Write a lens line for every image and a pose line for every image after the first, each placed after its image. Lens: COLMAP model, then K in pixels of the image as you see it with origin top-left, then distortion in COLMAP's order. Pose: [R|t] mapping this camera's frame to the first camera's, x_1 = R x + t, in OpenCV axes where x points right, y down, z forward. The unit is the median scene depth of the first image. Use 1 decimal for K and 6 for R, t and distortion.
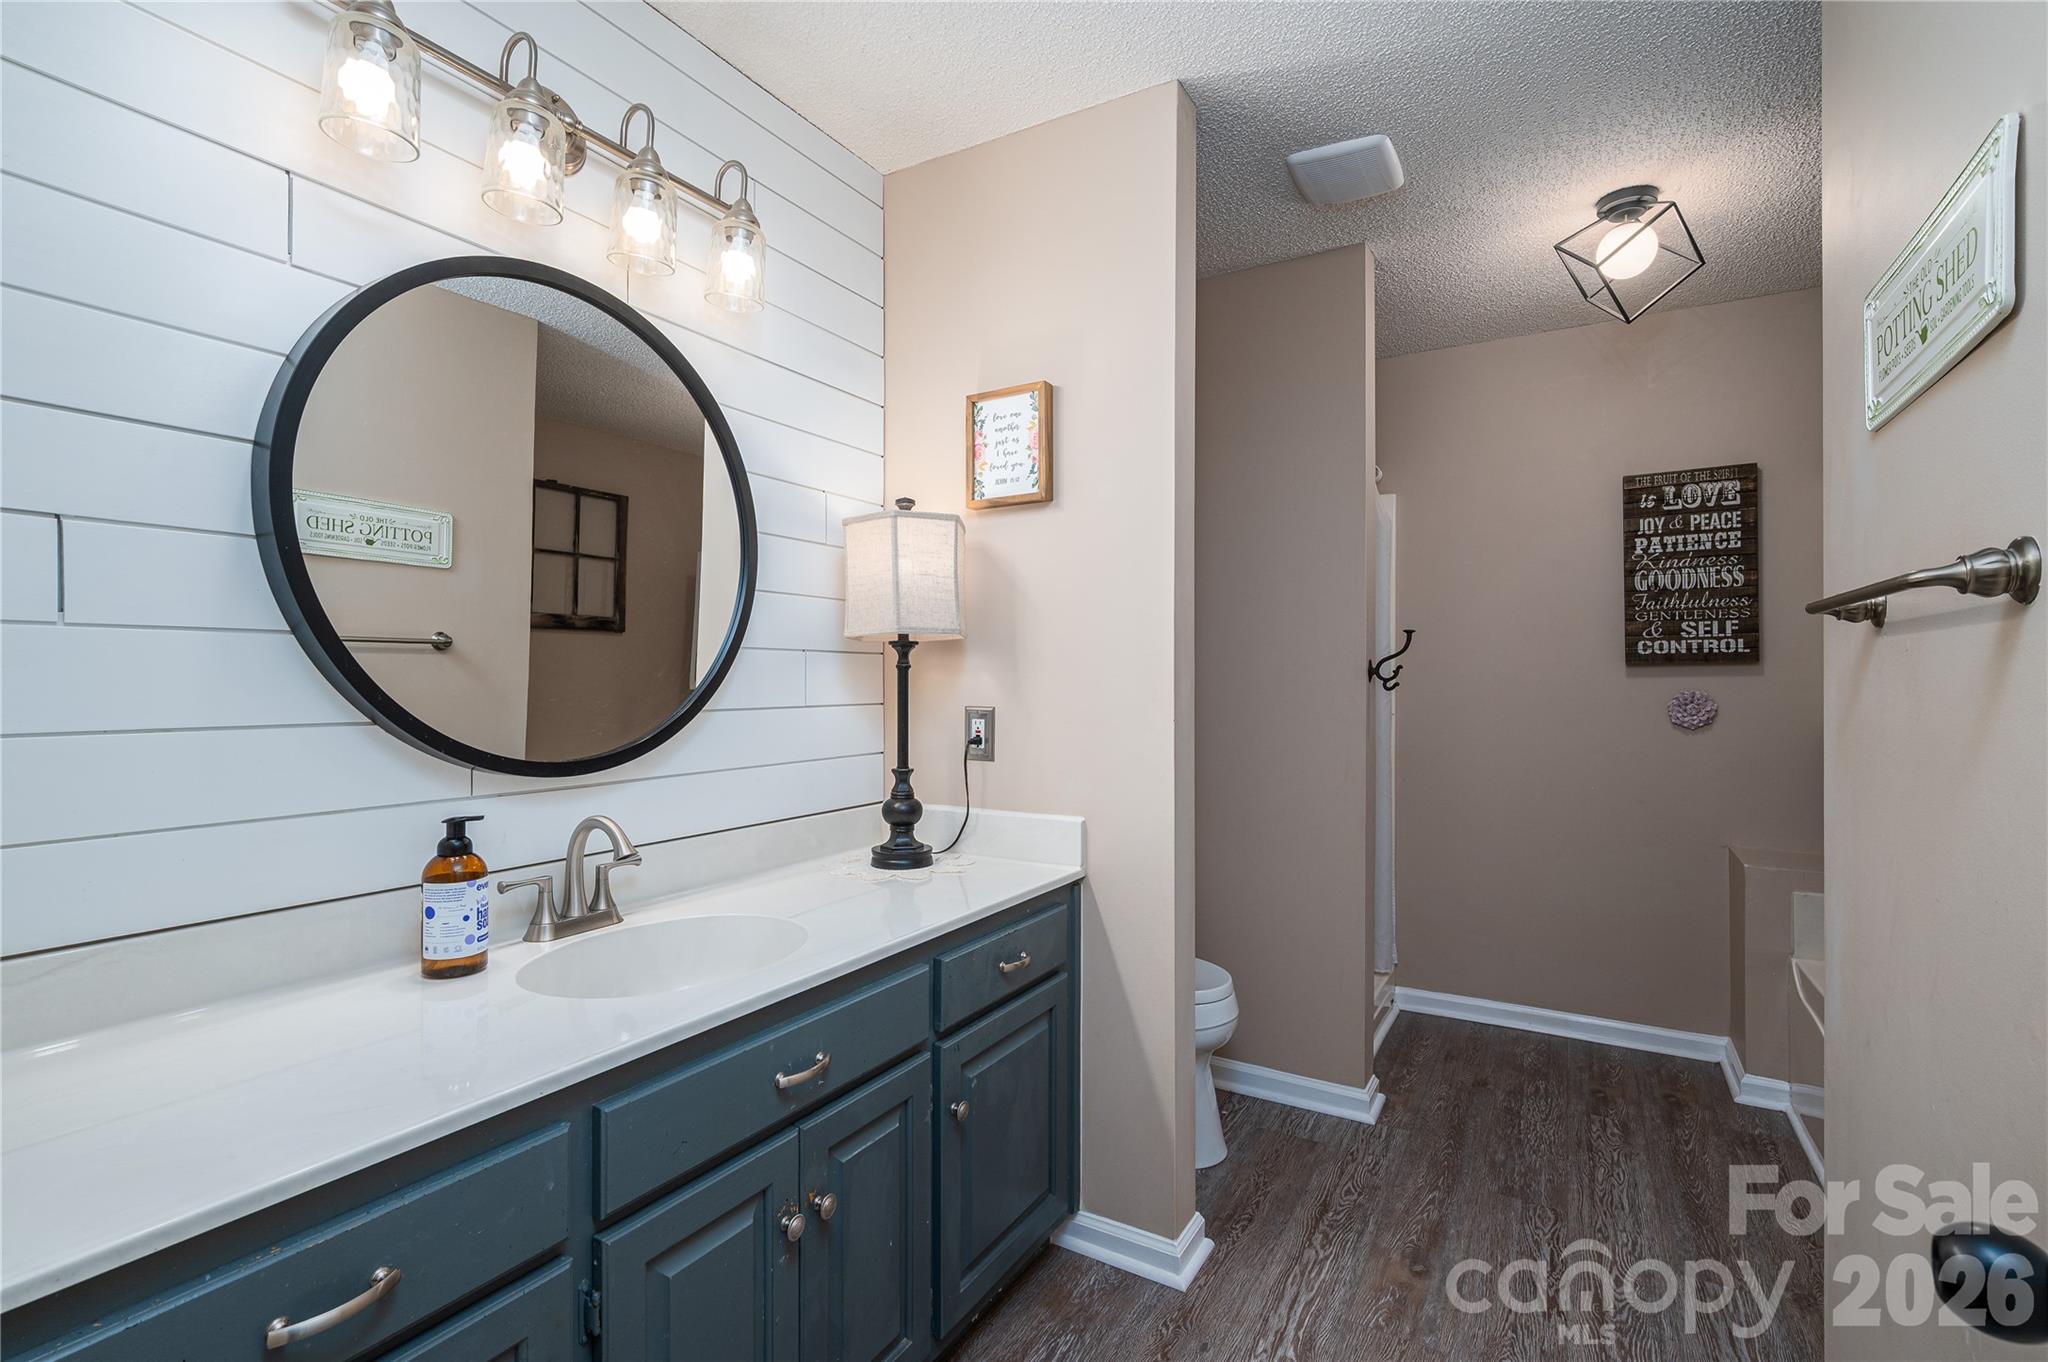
lens RADIAL K [[935.6, 0, 1023.2], [0, 935.6, 676.9], [0, 0, 1]] dist [0.005137, -0.002682]
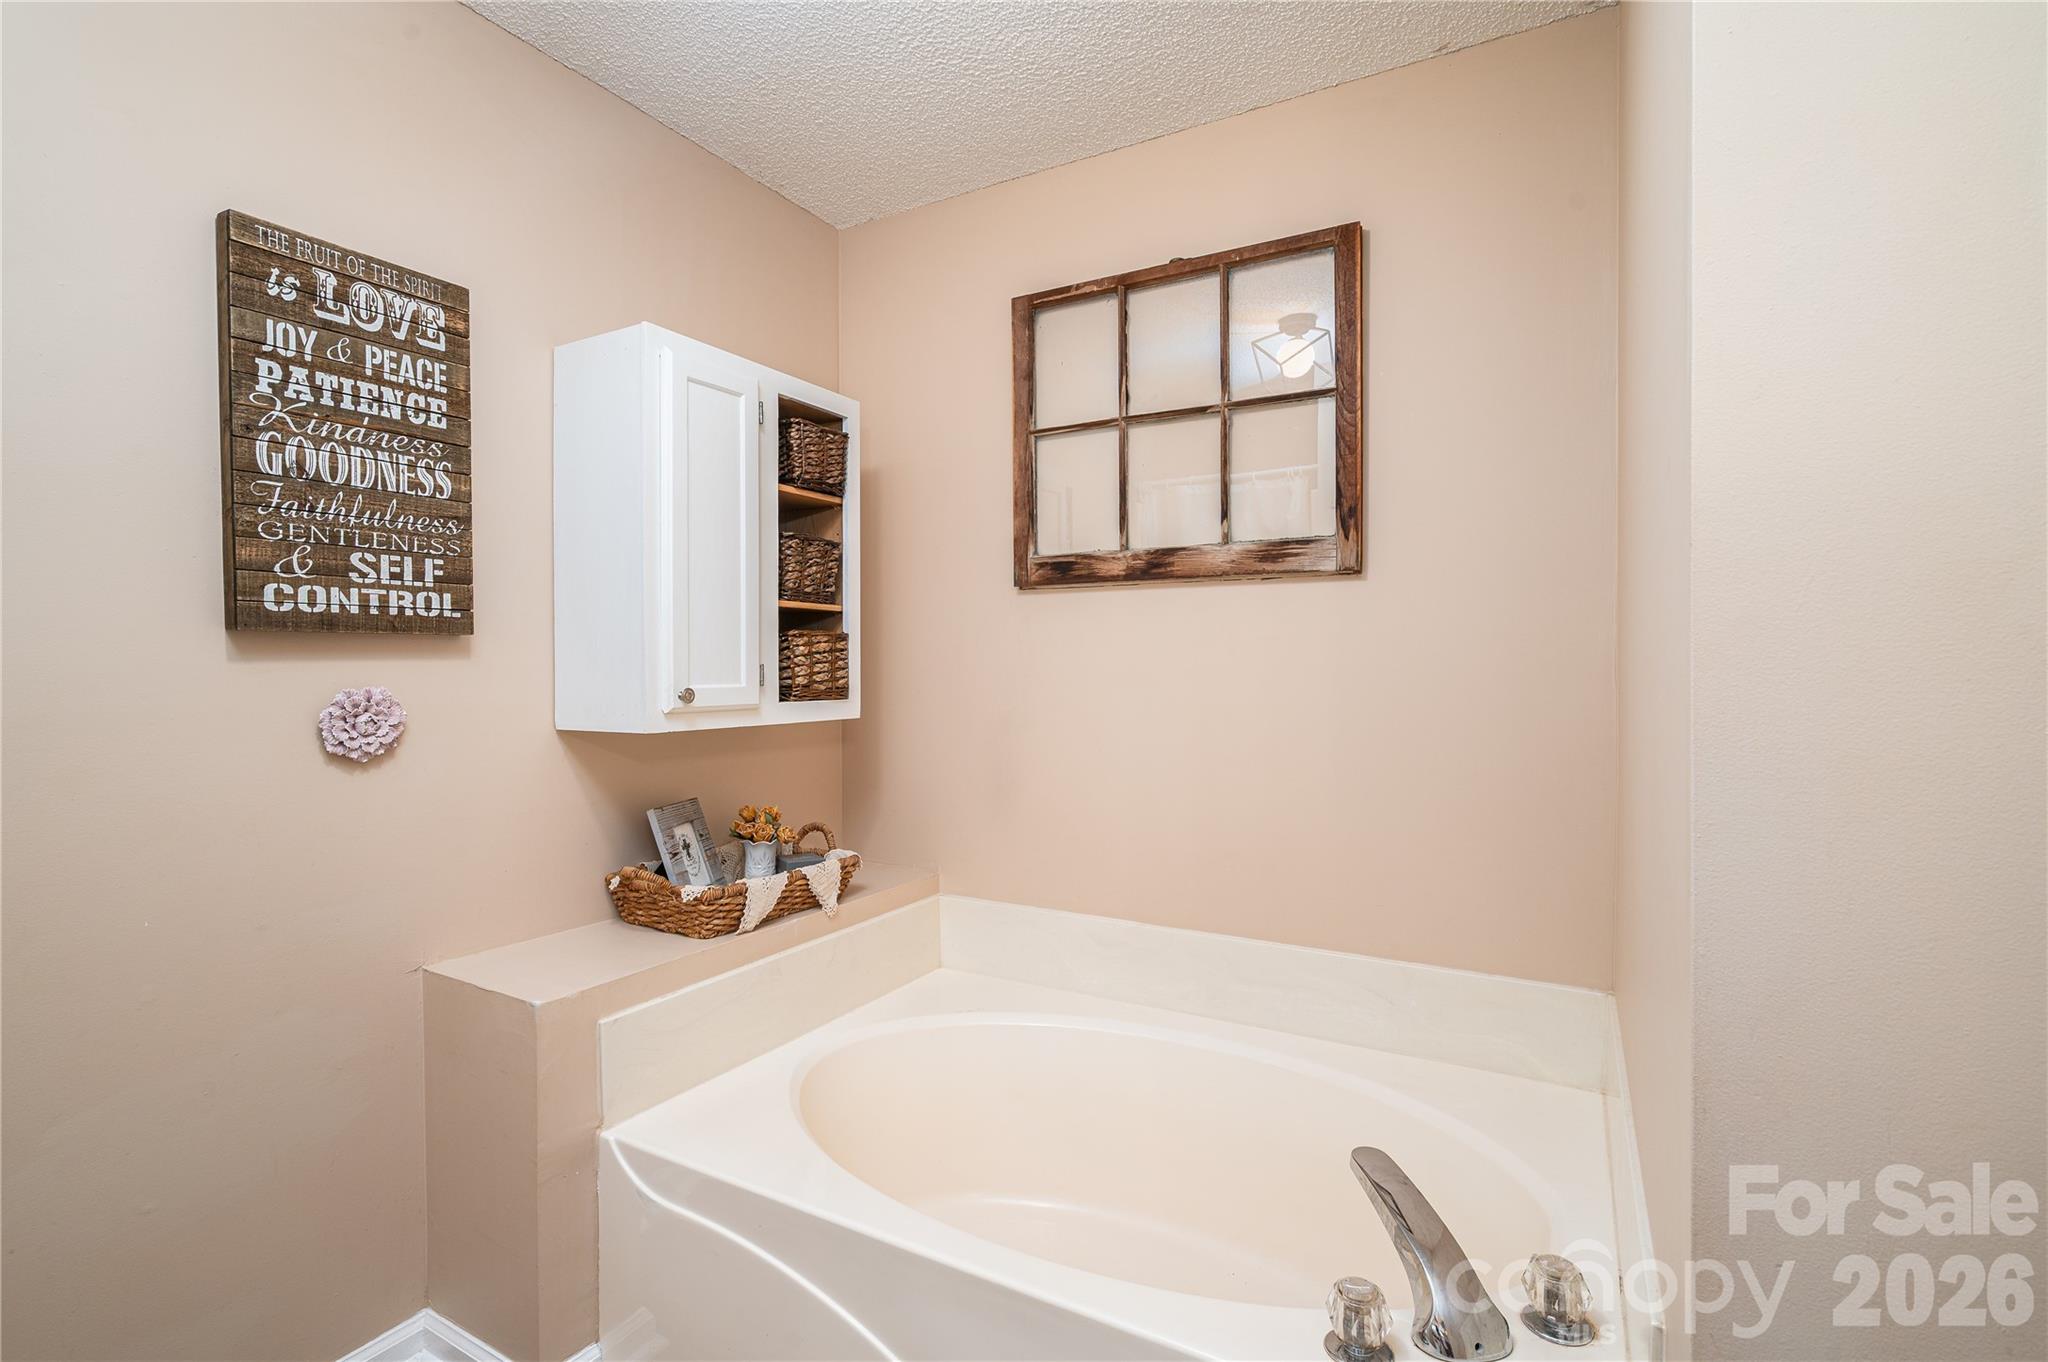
lens RADIAL K [[935.6, 0, 1024.5], [0, 935.6, 673.3], [0, 0, 1]] dist [0.005137, -0.002682]
pose [[-0.021458, -0.008339, 0.999735, 0.191700], [0.001341, 0.999964, 0.008370, 0.003007], [-0.999769, 0.001520, -0.021446, 0.651534]]
